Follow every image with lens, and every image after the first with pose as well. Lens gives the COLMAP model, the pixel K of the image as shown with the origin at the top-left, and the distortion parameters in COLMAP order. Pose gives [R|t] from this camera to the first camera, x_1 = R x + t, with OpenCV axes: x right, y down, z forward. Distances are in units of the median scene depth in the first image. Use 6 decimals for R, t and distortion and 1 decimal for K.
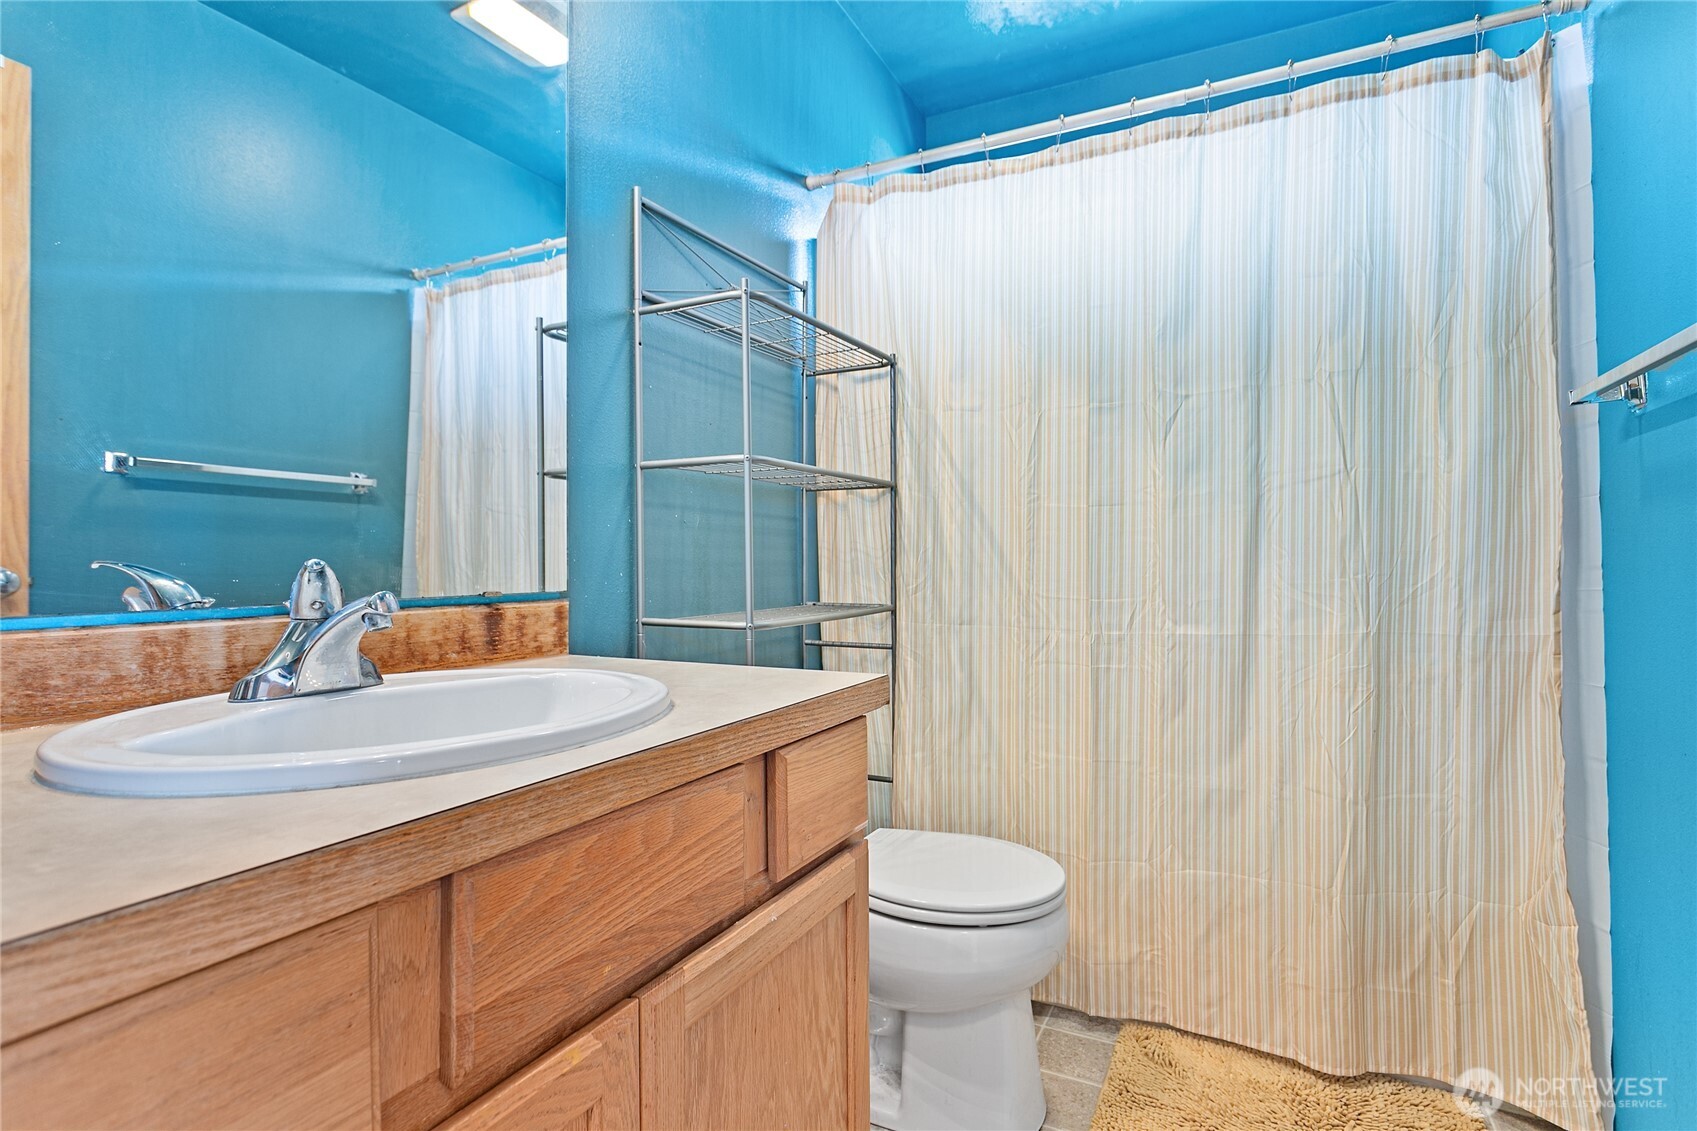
lens RADIAL K [[842.5, 0, 849.2], [0, 842.5, 565.2], [0, 0, 1]] dist [-0.002531, 0.002531]
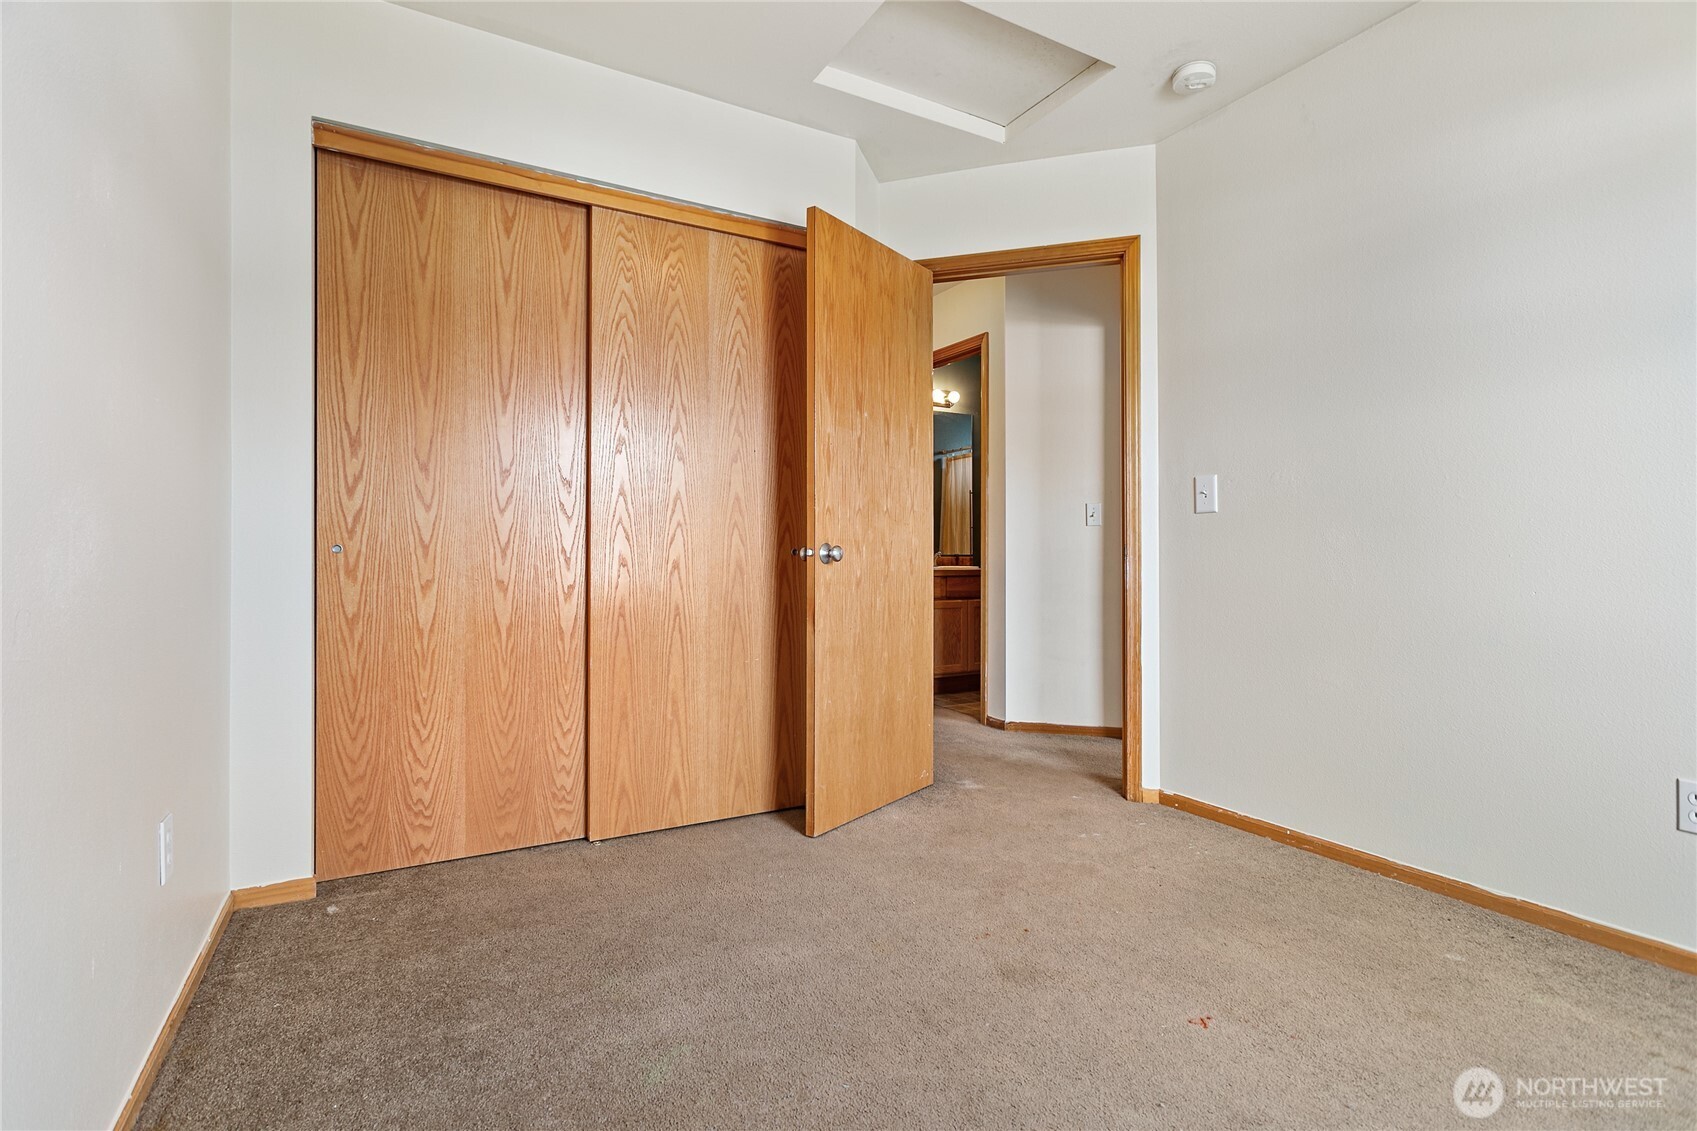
lens RADIAL K [[813.6, 0, 850.1], [0, 813.6, 562.6], [0, 0, 1]] dist [0.000898, 0.002371]
pose [[0.832290, 0.005197, -0.554316, 0.782467], [-0.004791, 0.999986, 0.002181, 0.030150], [0.554320, 0.000841, 0.832303, -1.528690]]
